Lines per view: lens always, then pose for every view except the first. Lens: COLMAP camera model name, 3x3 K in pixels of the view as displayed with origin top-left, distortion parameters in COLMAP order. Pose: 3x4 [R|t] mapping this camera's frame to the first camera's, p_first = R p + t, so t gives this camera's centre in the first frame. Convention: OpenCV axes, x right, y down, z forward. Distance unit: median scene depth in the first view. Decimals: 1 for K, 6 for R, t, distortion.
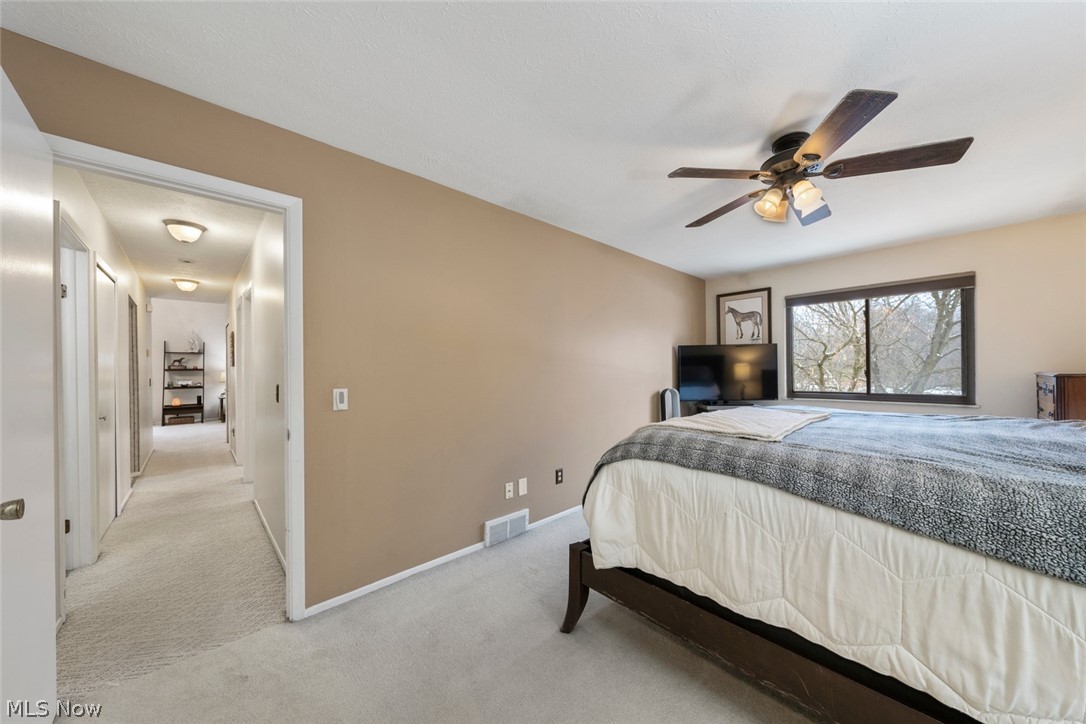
lens RADIAL K [[370.8, 0, 547.4], [0, 370.8, 370.2], [0, 0, 1]] dist [-0.002257, -0.000004]
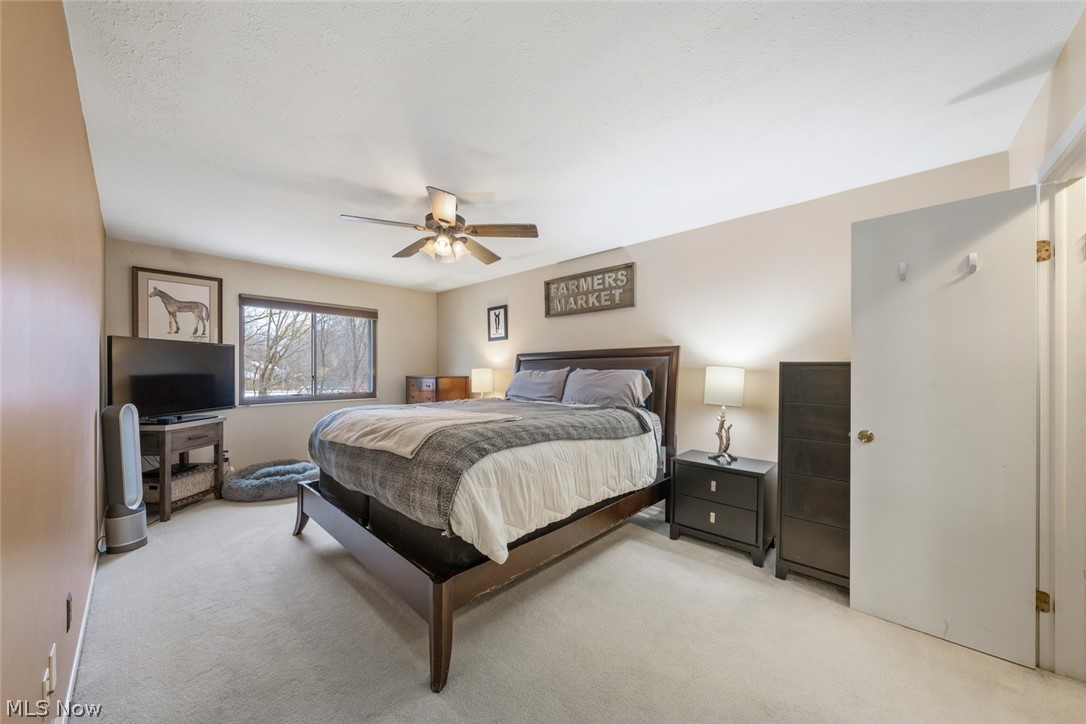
lens RADIAL K [[370.8, 0, 546.8], [0, 370.8, 369.4], [0, 0, 1]] dist [-0.002257, -0.000004]
pose [[-0.057463, 0.016286, 0.998215, -1.076497], [0.001324, 0.999867, -0.016237, 0.004984], [-0.998347, 0.000388, -0.057477, 1.081483]]
